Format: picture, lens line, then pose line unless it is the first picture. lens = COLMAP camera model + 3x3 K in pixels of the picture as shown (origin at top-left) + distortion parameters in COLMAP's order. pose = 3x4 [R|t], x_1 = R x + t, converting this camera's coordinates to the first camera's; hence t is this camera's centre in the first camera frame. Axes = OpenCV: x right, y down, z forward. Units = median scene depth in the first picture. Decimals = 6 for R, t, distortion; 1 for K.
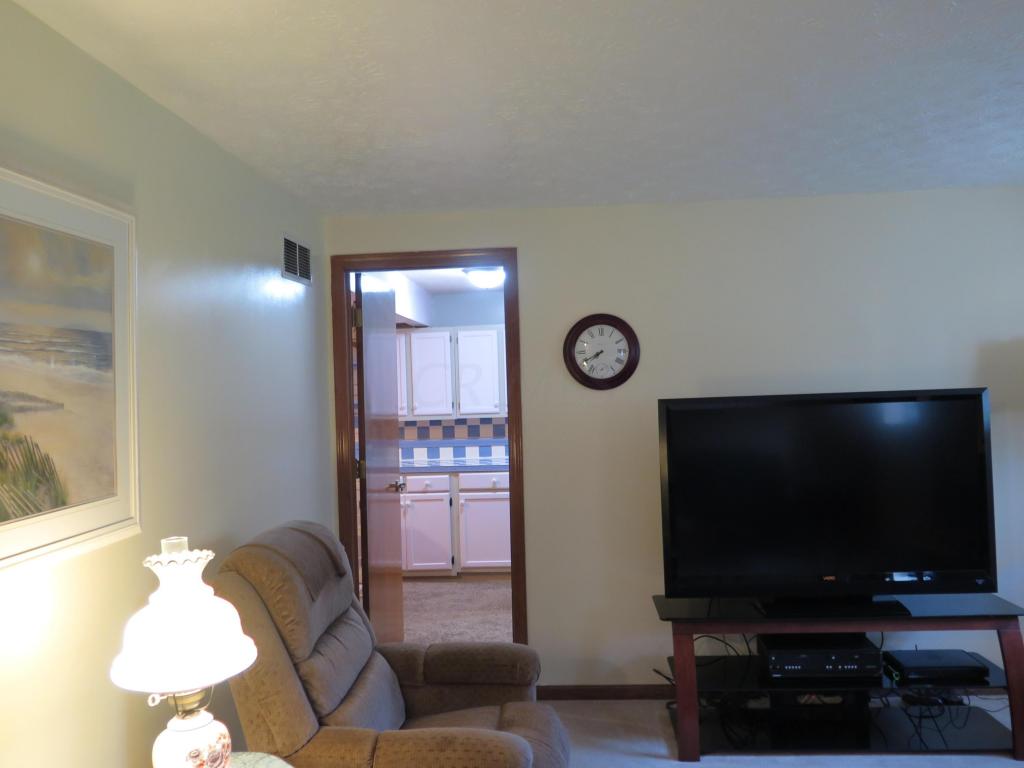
lens RADIAL K [[854.0, 0, 518.1], [0, 854.0, 383.5], [0, 0, 1]] dist [-0.002576, -0.002027]
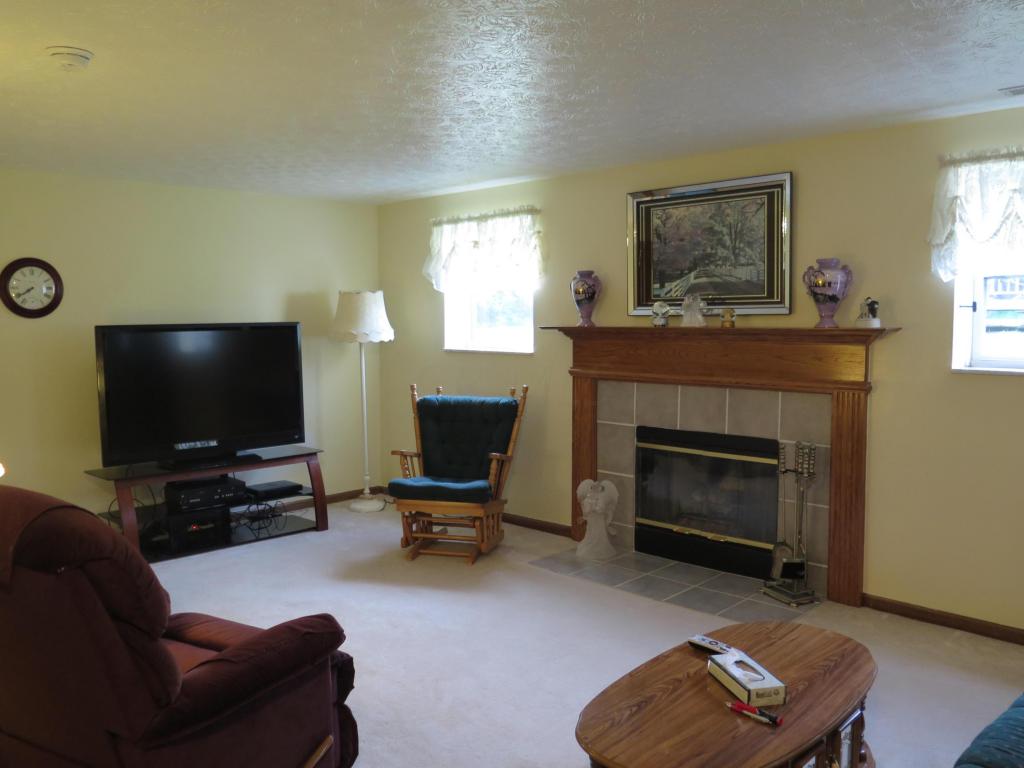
lens RADIAL K [[854.0, 0, 513.5], [0, 854.0, 383.7], [0, 0, 1]] dist [-0.002576, -0.002027]
pose [[0.662286, -0.032920, 0.748528, -0.399802], [-0.018422, 0.998017, 0.060191, 0.015802], [-0.749025, -0.053653, 0.660366, -0.397842]]
